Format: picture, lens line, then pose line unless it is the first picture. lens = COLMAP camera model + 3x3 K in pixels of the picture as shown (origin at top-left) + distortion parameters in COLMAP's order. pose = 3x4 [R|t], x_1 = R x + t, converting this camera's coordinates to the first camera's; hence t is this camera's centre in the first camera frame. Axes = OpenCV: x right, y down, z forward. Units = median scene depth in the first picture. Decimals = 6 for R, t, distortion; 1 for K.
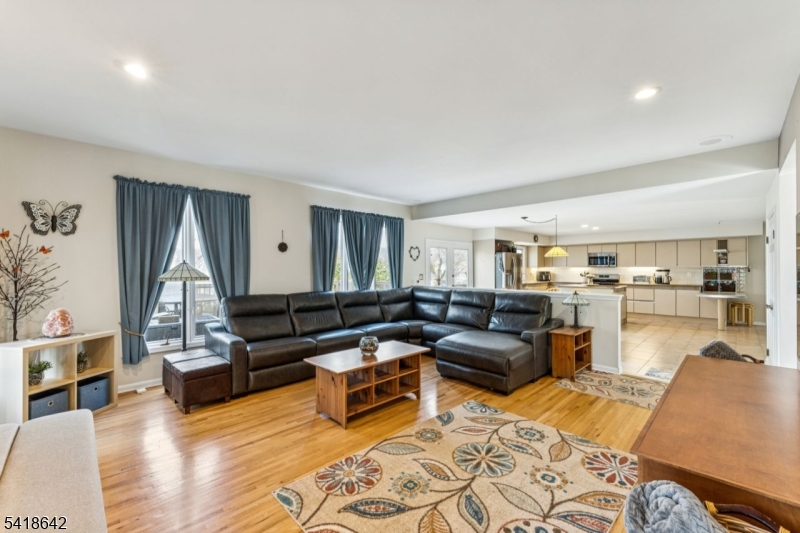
lens RADIAL K [[318.1, 0, 401.9], [0, 318.1, 269.2], [0, 0, 1]] dist [0.000314, -0.000010]
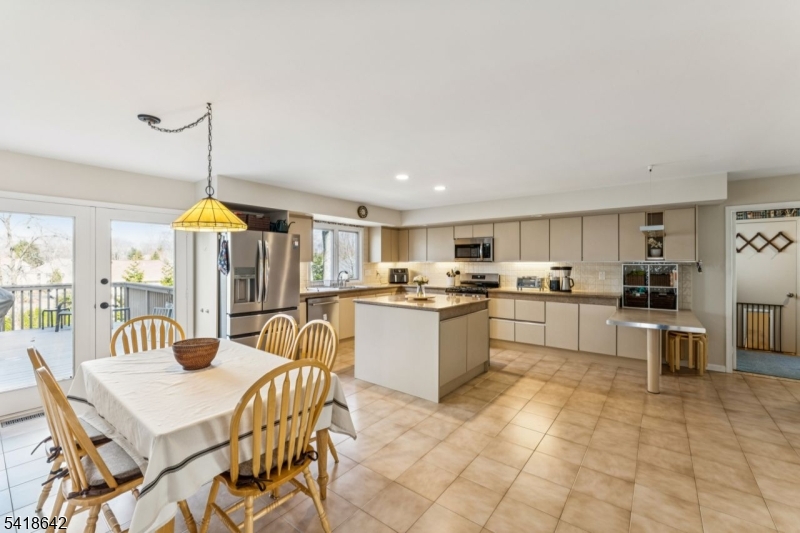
lens RADIAL K [[333.9, 0, 391.6], [0, 333.9, 262.4], [0, 0, 1]] dist [-0.001469, -0.000267]
pose [[0.991987, 0.001968, 0.126322, 0.476299], [-0.001542, 0.999993, -0.003473, -0.004241], [-0.126328, 0.003251, 0.991983, 0.477999]]
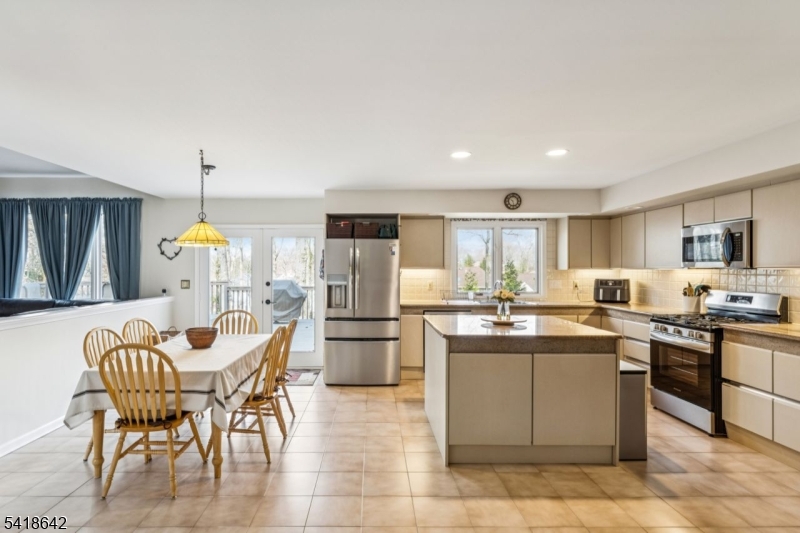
lens RADIAL K [[412.6, 0, 371.5], [0, 412.6, 267.1], [0, 0, 1]] dist [0.001844, 0.000166]
pose [[0.718243, -0.001311, -0.695791, 0.802239], [-0.004055, 0.999973, -0.006070, -0.005820], [0.695781, 0.007181, 0.718218, 0.572852]]
